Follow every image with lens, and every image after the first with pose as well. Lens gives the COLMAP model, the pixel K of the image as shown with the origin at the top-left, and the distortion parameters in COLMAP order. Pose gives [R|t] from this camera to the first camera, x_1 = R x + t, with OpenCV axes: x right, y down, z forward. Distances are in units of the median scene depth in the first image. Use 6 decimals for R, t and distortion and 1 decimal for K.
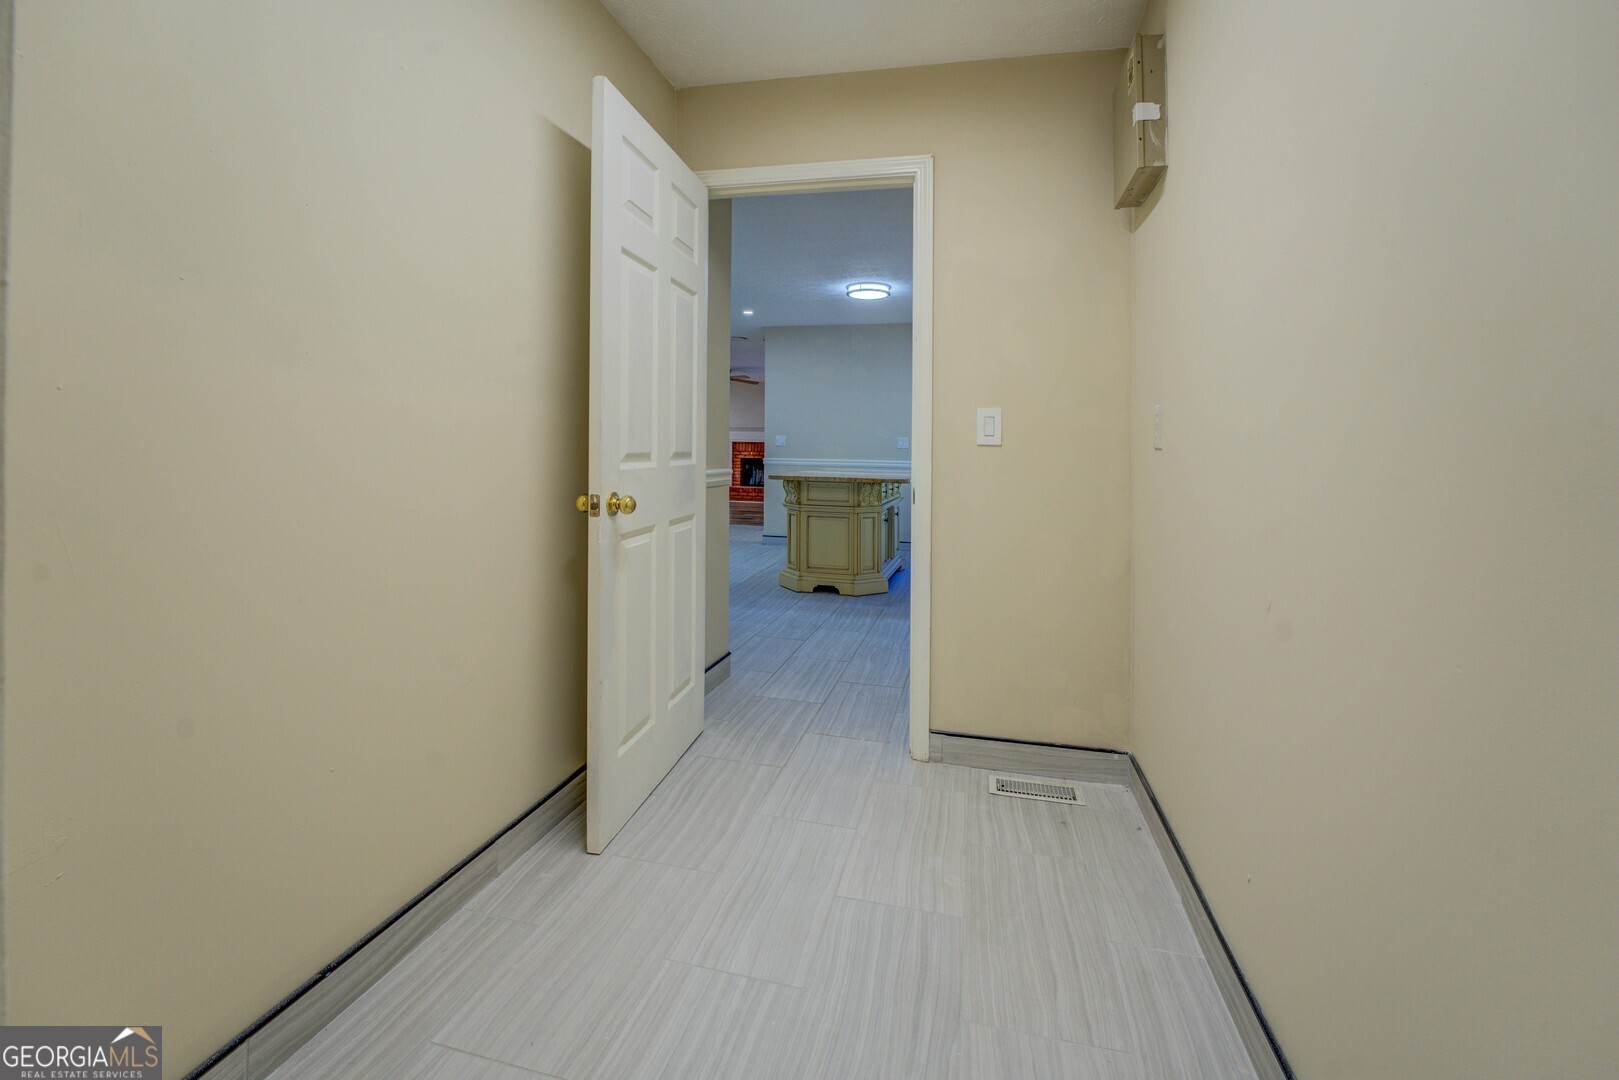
lens RADIAL K [[668.3, 0, 818.3], [0, 668.3, 511.9], [0, 0, 1]] dist [-0.031470, -0.000160]
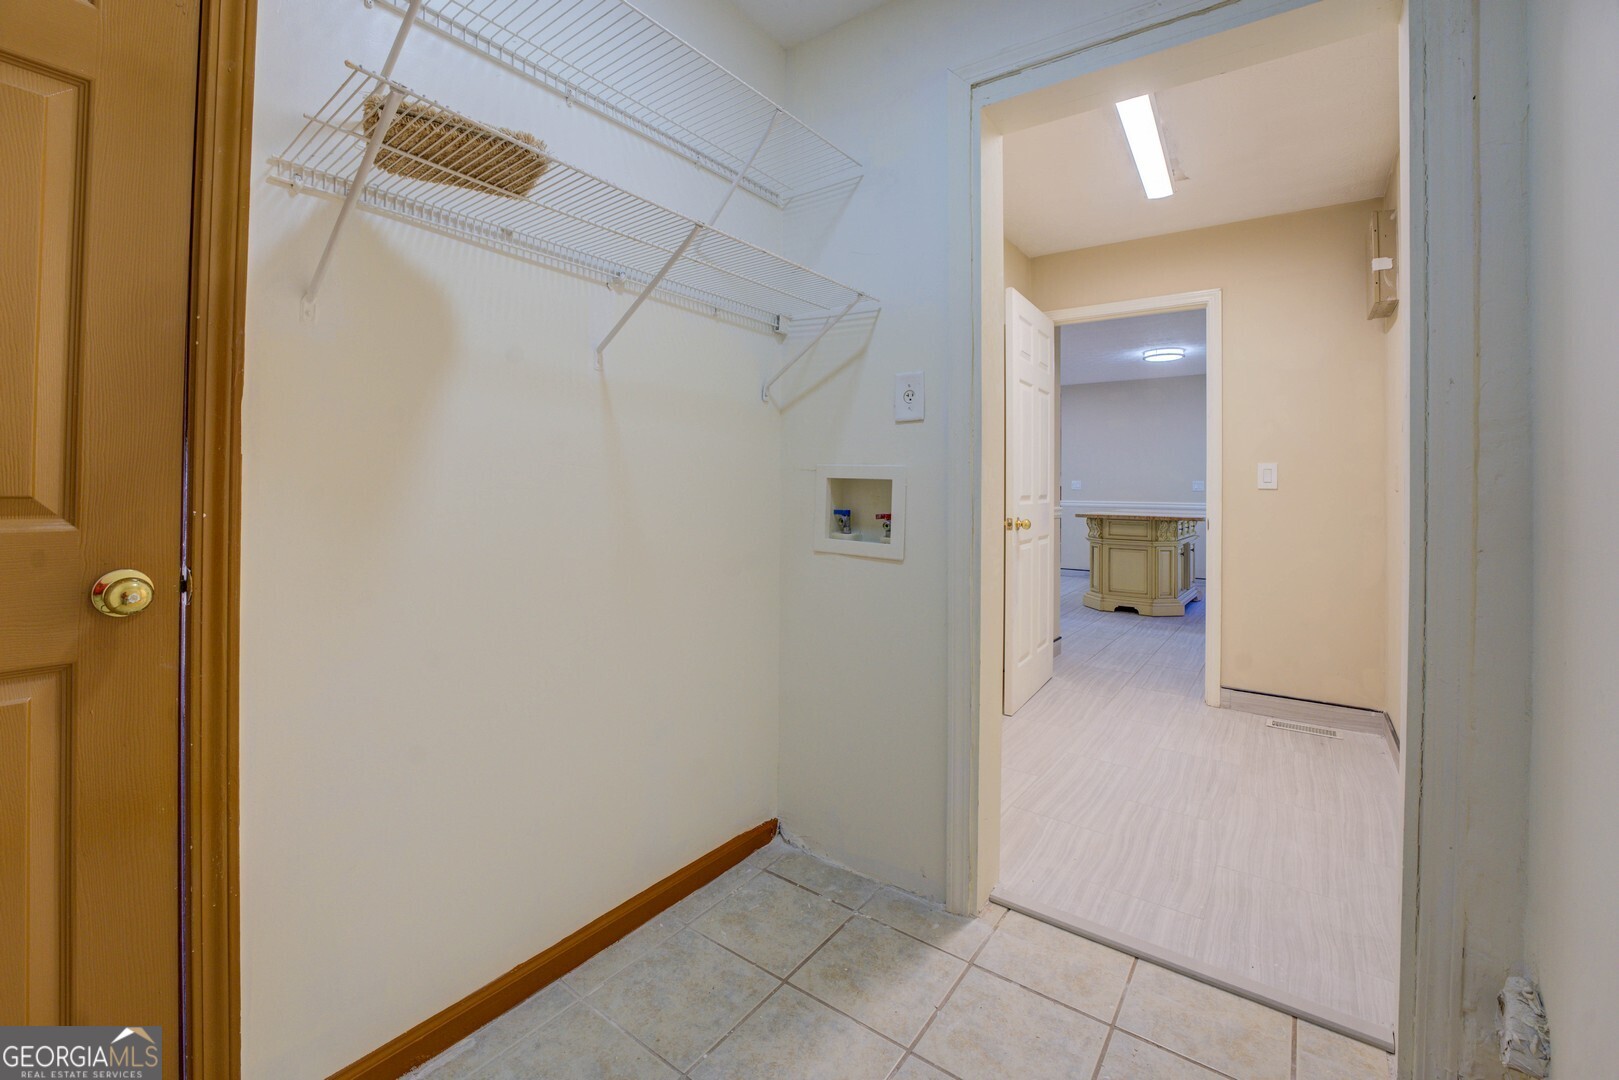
lens RADIAL K [[668.3, 0, 818.3], [0, 668.3, 511.9], [0, 0, 1]] dist [-0.031470, -0.000160]
pose [[0.923156, 0.004905, -0.384394, -0.049930], [-0.029856, 0.997813, -0.058969, 0.033782], [0.383265, 0.065914, 0.921284, -0.371567]]
